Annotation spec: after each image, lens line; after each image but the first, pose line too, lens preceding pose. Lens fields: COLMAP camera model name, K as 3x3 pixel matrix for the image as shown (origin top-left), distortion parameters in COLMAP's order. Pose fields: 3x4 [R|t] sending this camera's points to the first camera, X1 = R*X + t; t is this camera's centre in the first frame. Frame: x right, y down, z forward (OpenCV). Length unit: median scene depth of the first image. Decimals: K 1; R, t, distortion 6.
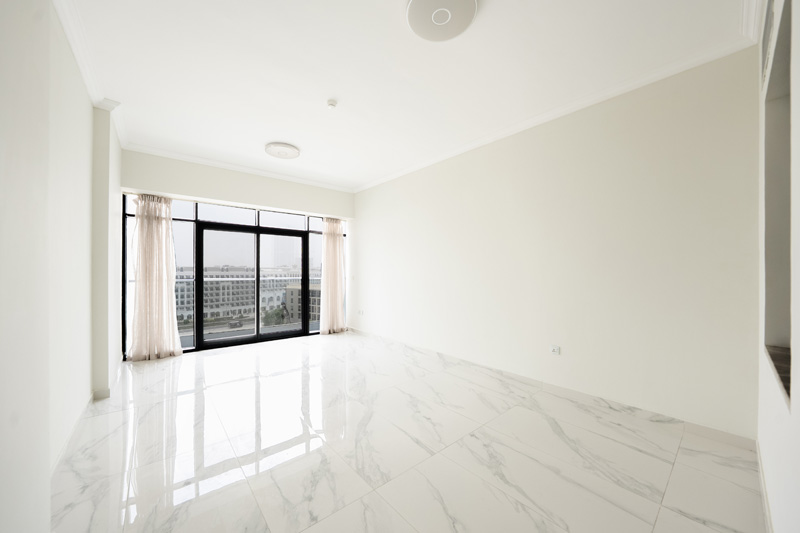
lens RADIAL K [[283.0, 0, 400.0], [0, 283.0, 266.5], [0, 0, 1]] dist [0.000005, -0.000013]
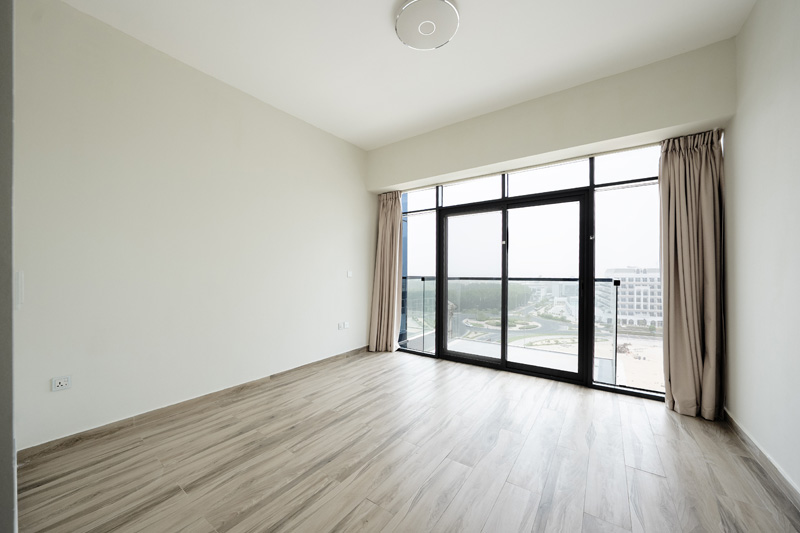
lens RADIAL K [[298.1, 0, 412.5], [0, 298.1, 266.6], [0, 0, 1]] dist [0.001554, 0.000081]
pose [[0.248640, -0.021307, -0.968362, 0.160496], [0.015190, 0.999721, -0.018096, 0.037618], [0.968477, -0.010210, 0.248894, 0.663685]]
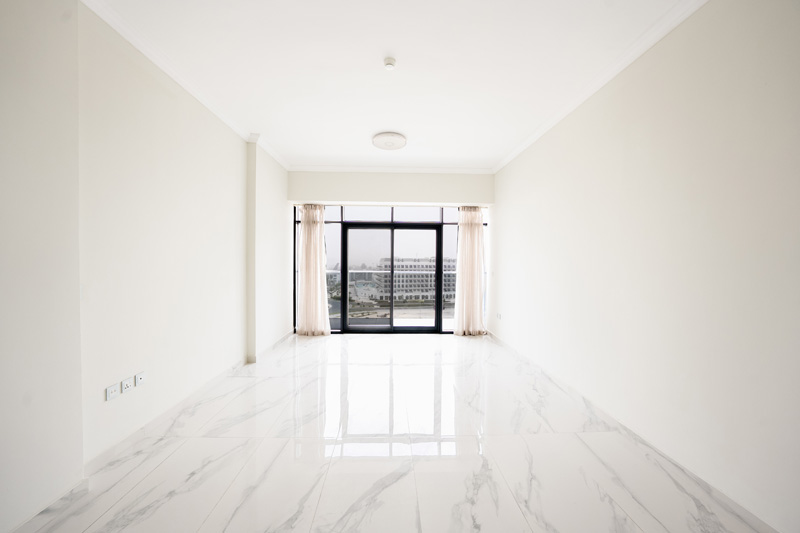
lens RADIAL K [[276.2, 0, 403.6], [0, 276.2, 264.1], [0, 0, 1]] dist [-0.015702, 0.000050]
pose [[0.793545, 0.010753, -0.608416, 0.163187], [0.003080, 0.999760, 0.021686, -0.011045], [0.608504, -0.019082, 0.793322, 0.239309]]
